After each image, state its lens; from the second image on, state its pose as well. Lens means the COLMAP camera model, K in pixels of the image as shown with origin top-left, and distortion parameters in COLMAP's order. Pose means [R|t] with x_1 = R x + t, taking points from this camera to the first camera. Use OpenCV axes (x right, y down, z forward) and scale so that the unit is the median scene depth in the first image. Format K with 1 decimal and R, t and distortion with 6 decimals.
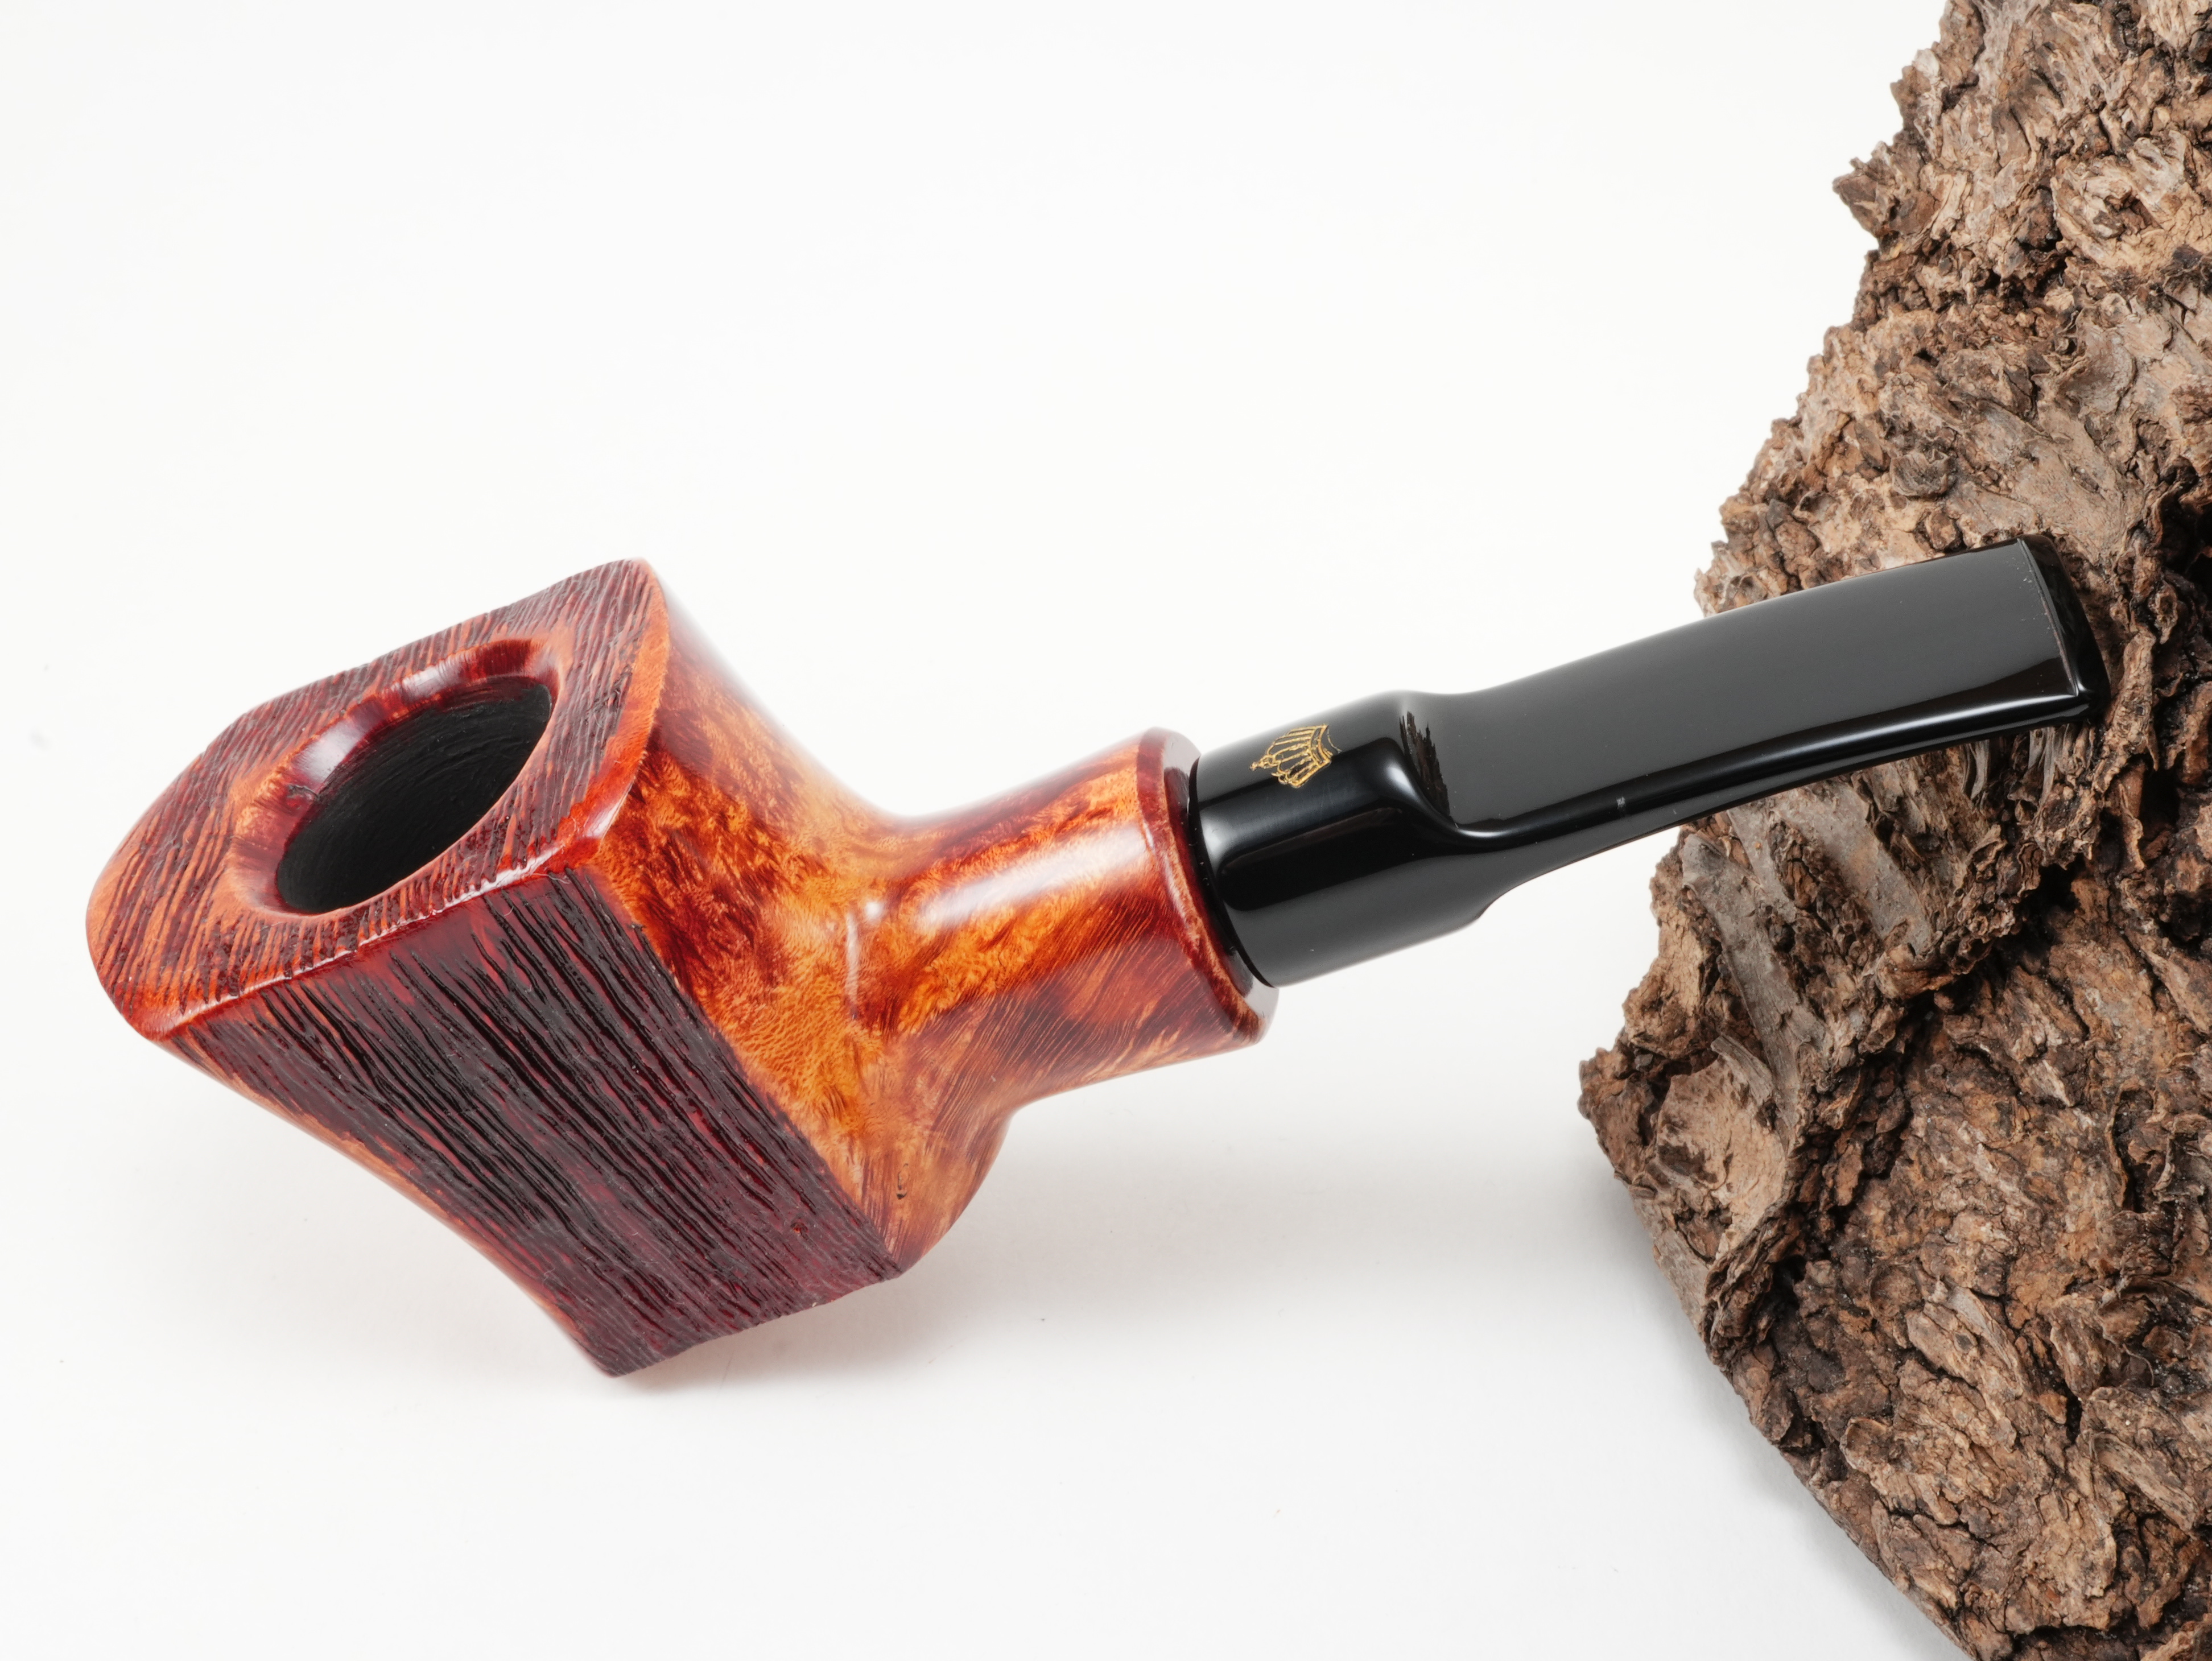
lens RADIAL K [[3170.3, 0, 1110.9], [0, 3170.3, 818.5], [0, 0, 1]] dist [-0.004512, 0.000000]
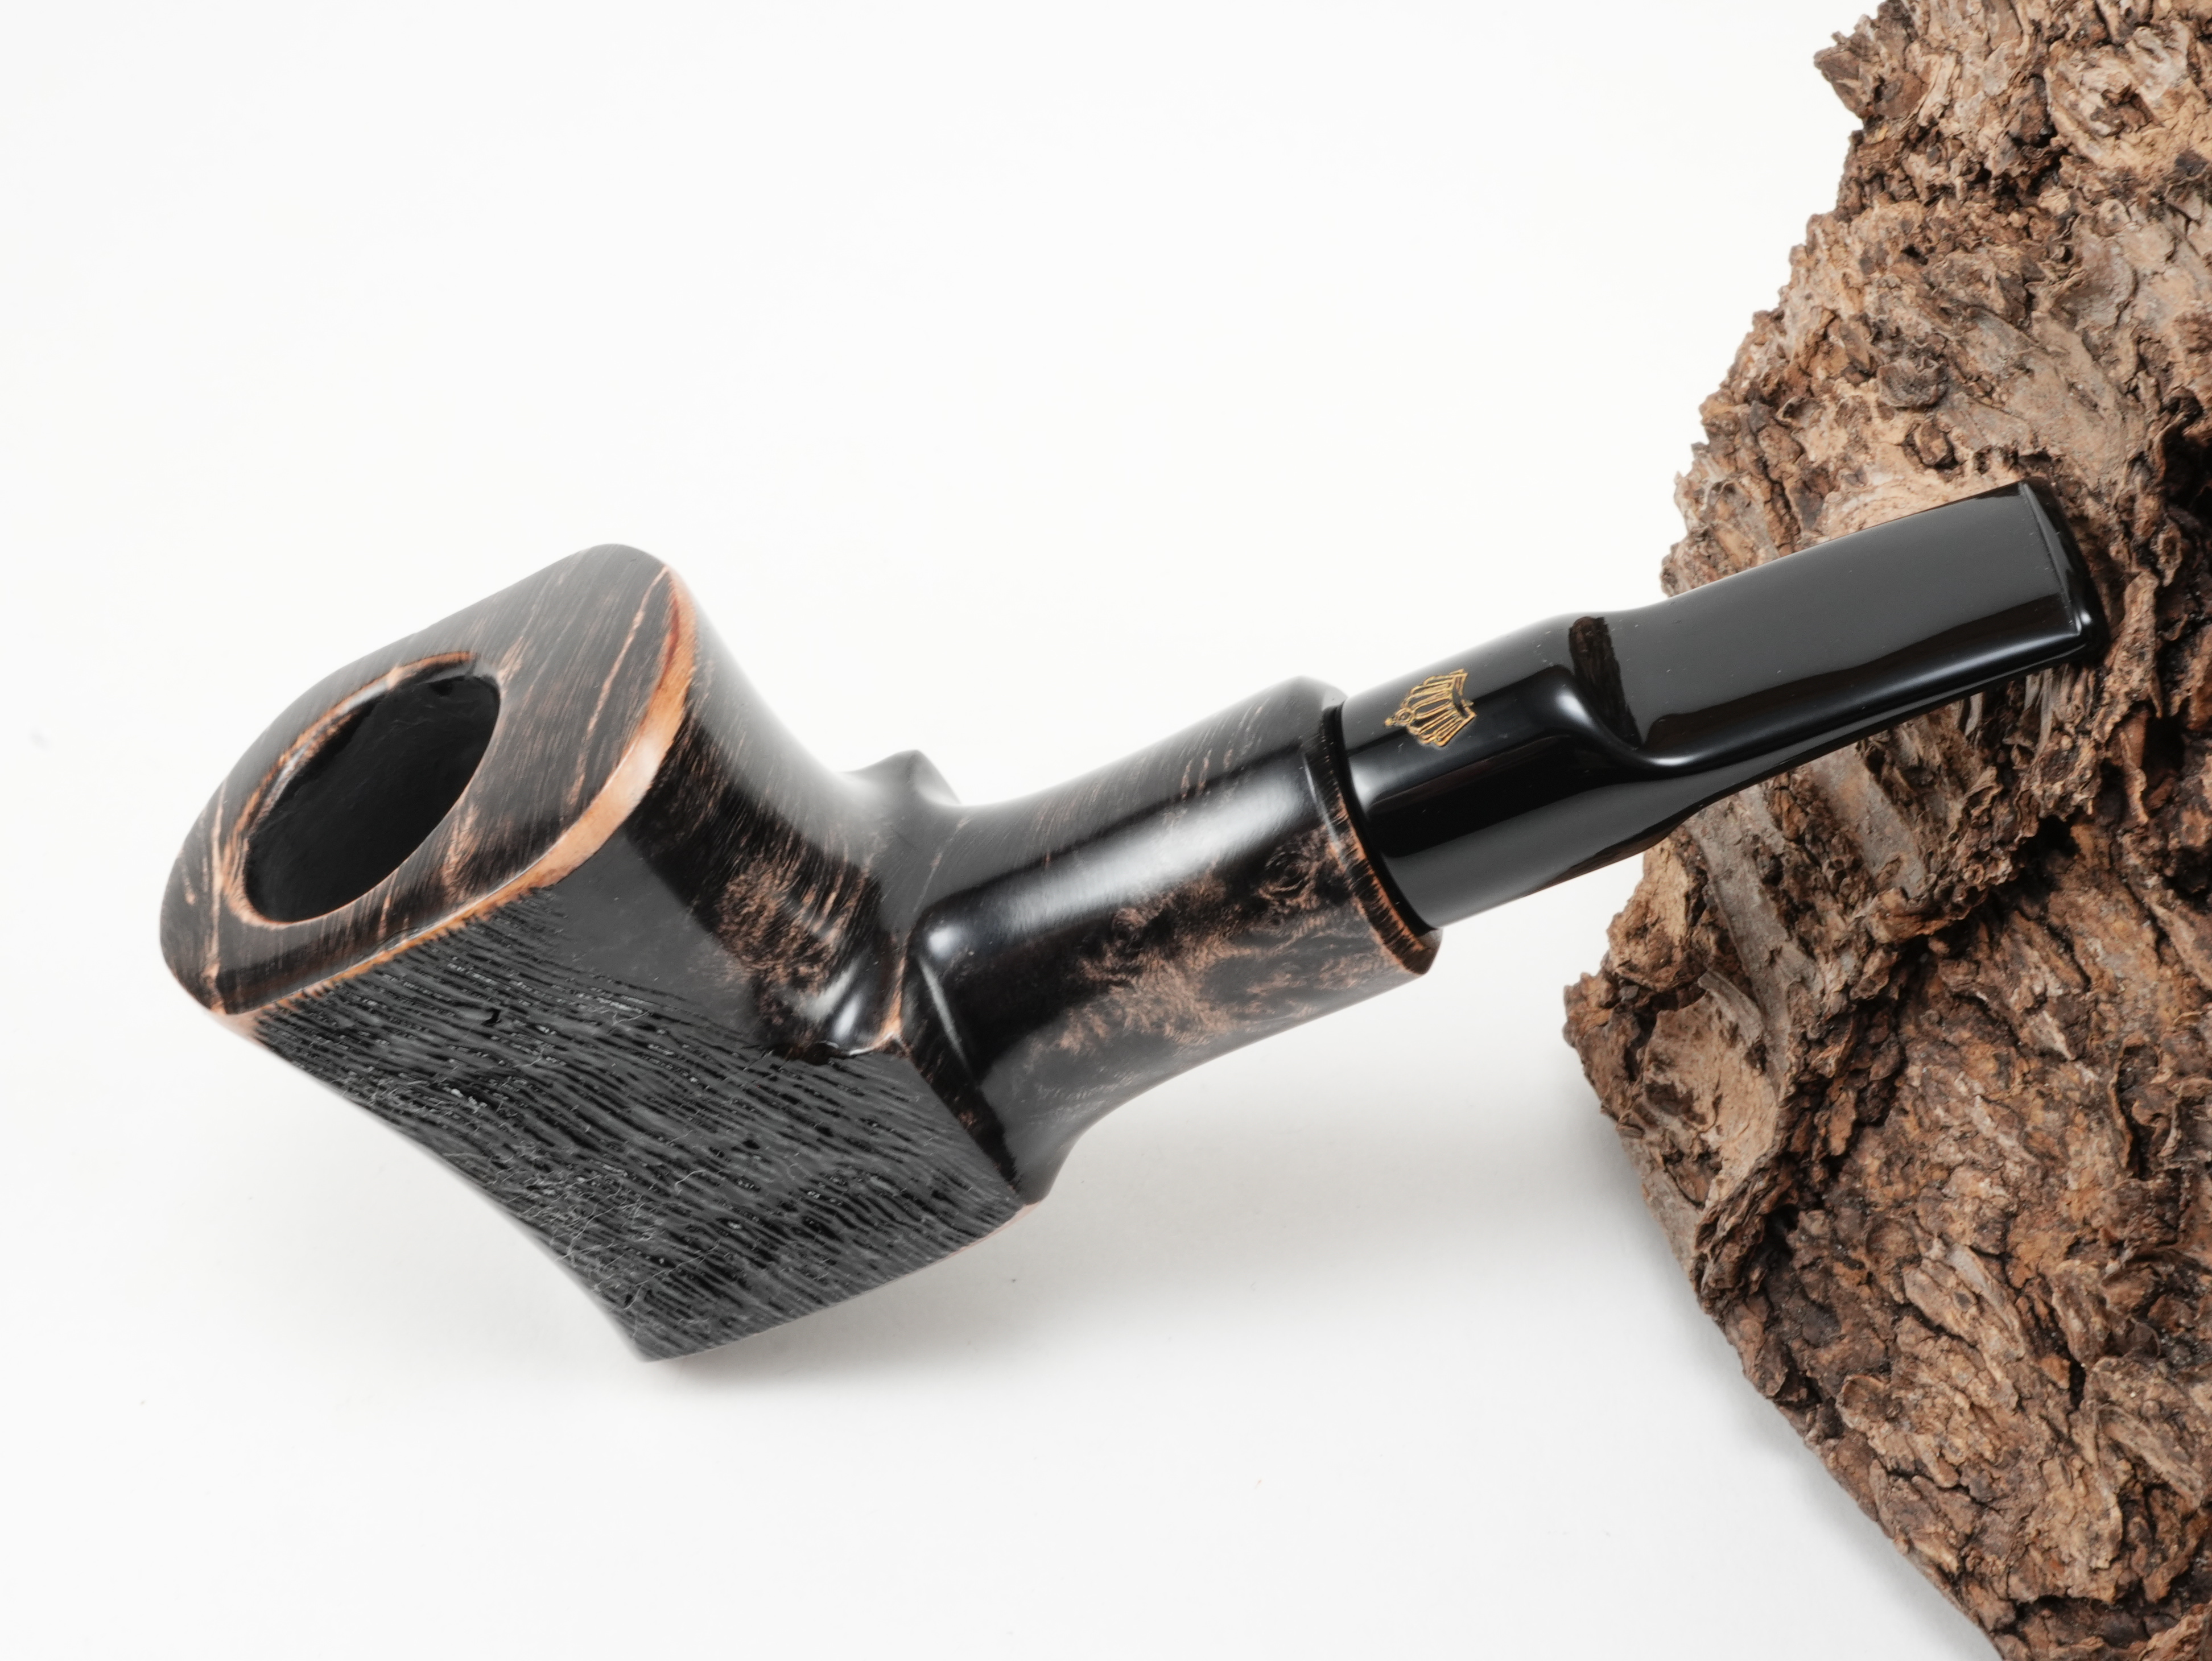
lens RADIAL K [[3170.3, 0, 1109.0], [0, 3170.3, 827.4], [0, 0, 1]] dist [-0.004512, 0.000000]
pose [[0.999532, -0.030287, -0.004401, 0.017877], [0.030539, 0.996446, 0.078499, -0.060157], [0.002008, -0.078597, 0.996904, 0.049261]]
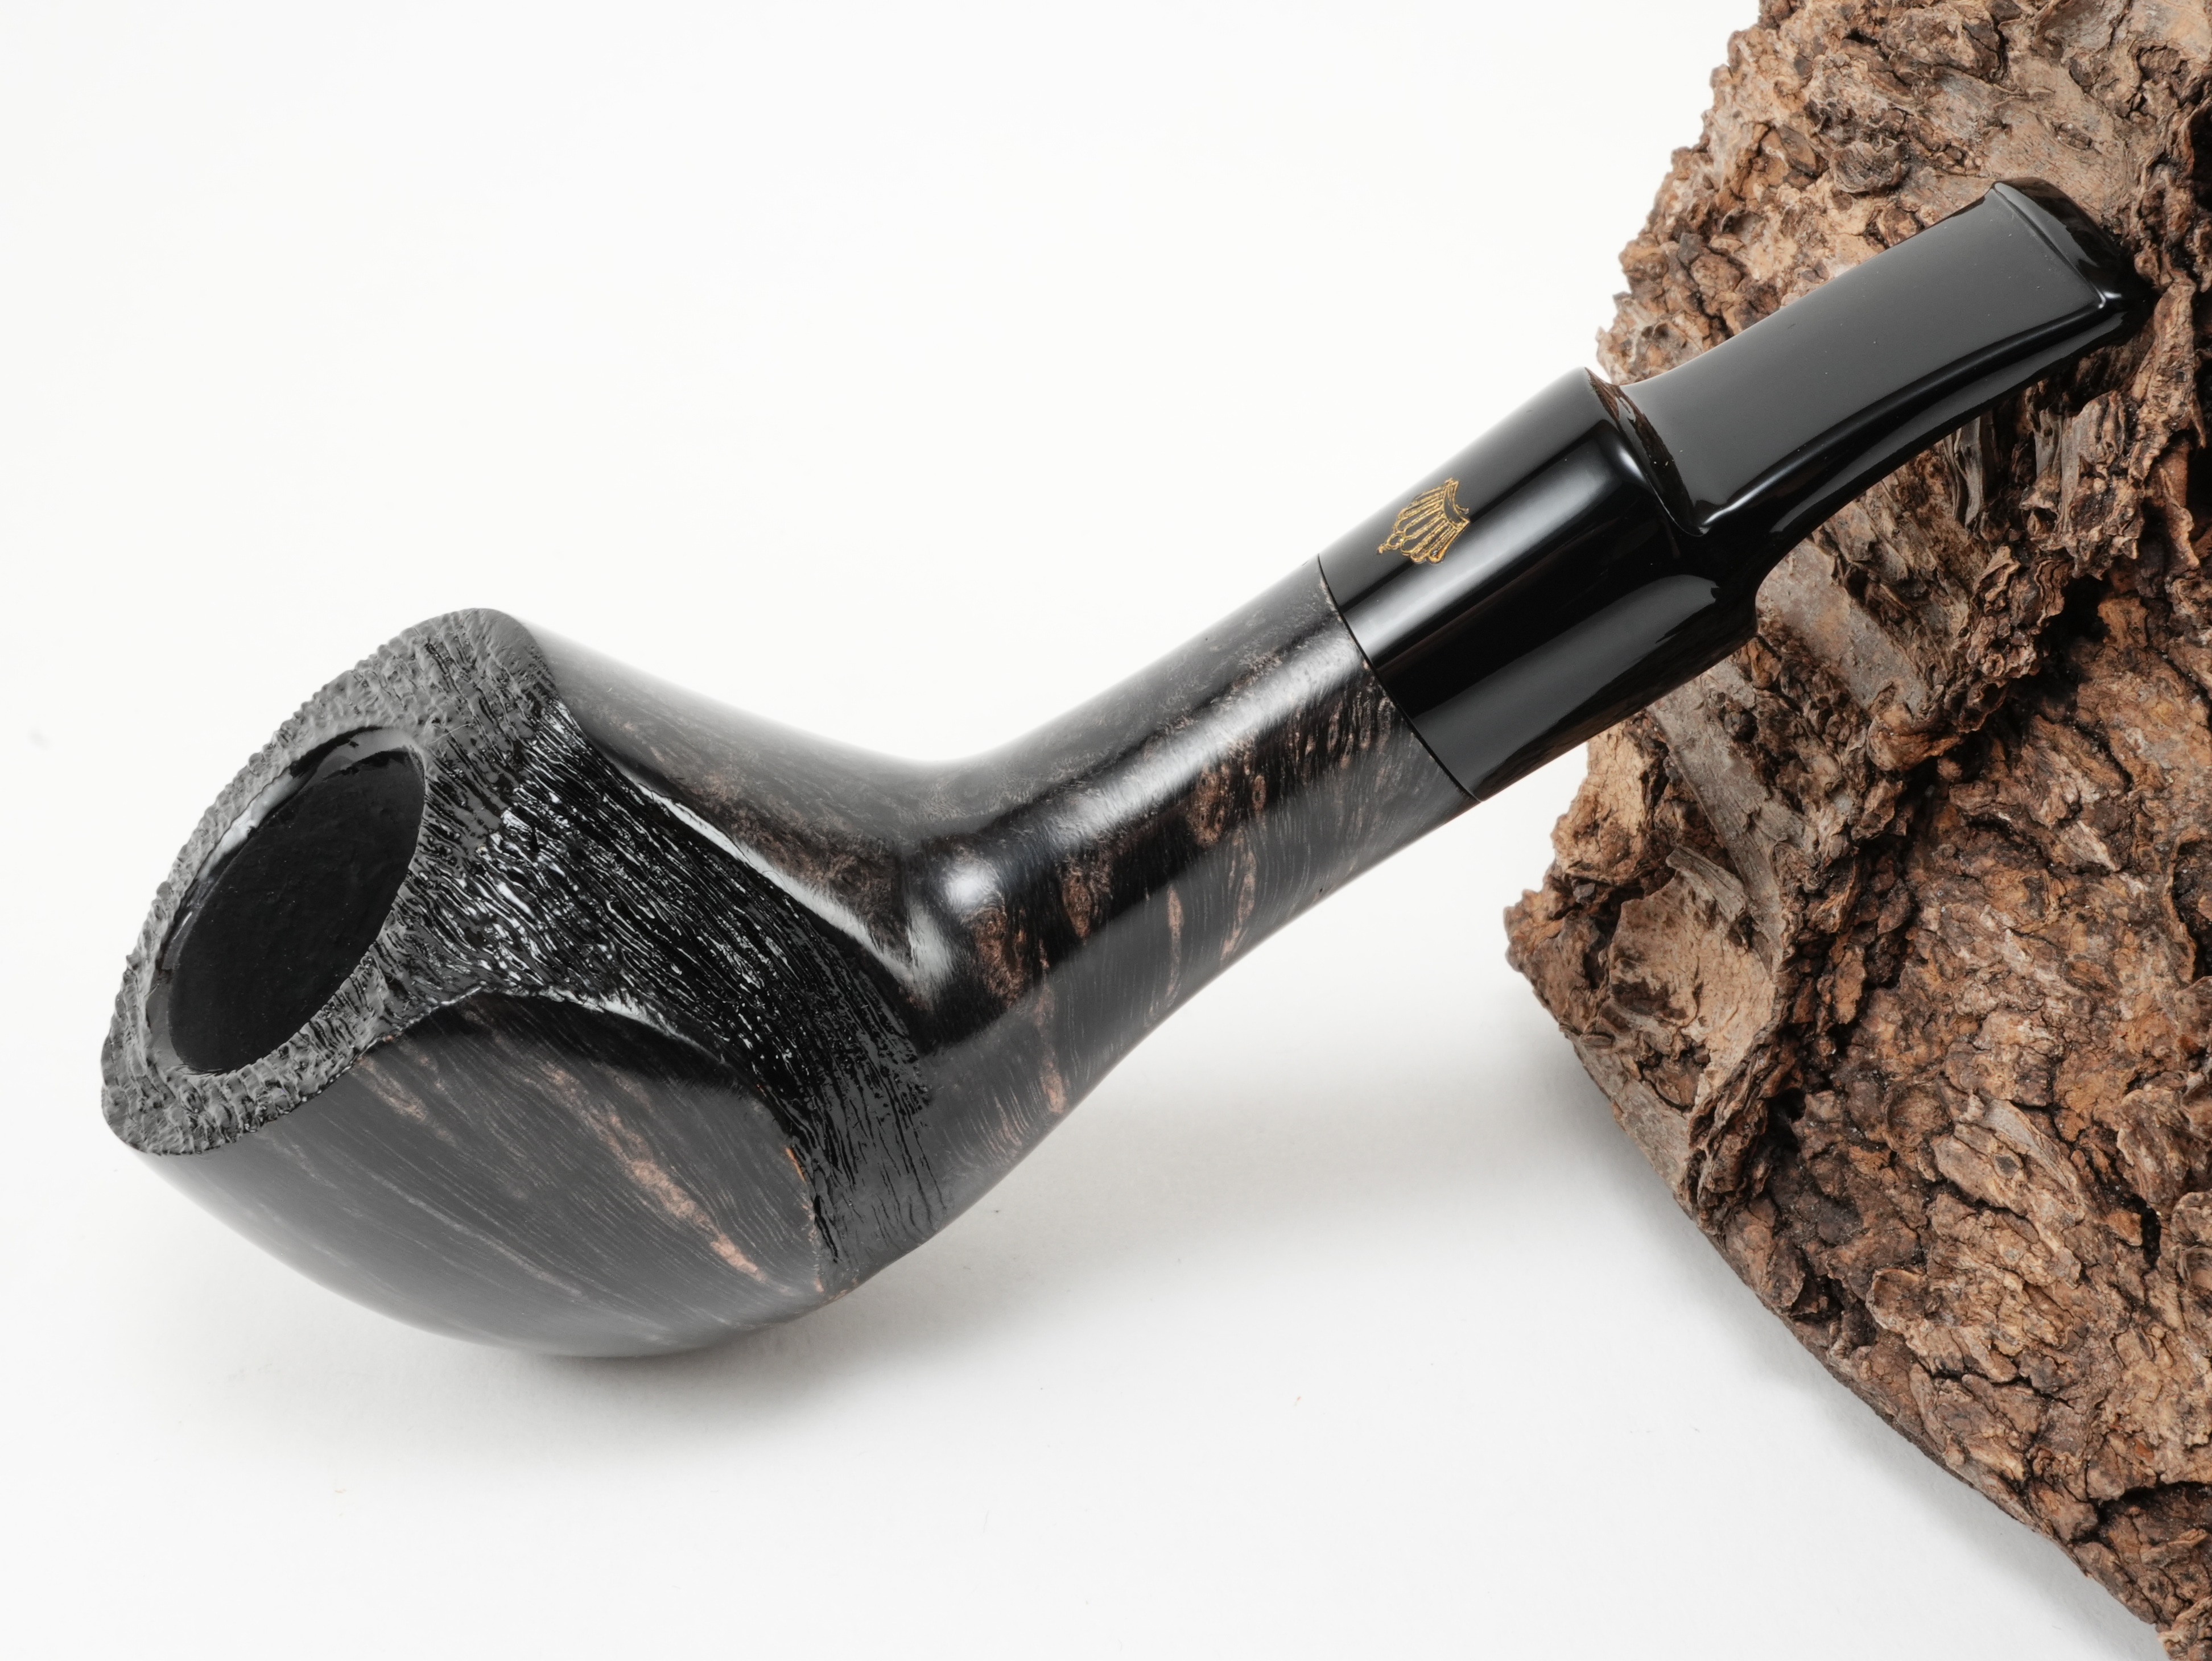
lens RADIAL K [[3170.3, 0, 1106.3], [0, 3170.3, 837.9], [0, 0, 1]] dist [-0.004512, 0.000000]
pose [[0.995168, -0.070431, 0.068416, -0.020671], [0.071210, 0.997421, -0.009008, 0.067313], [-0.067605, 0.013837, 0.997616, 0.168950]]
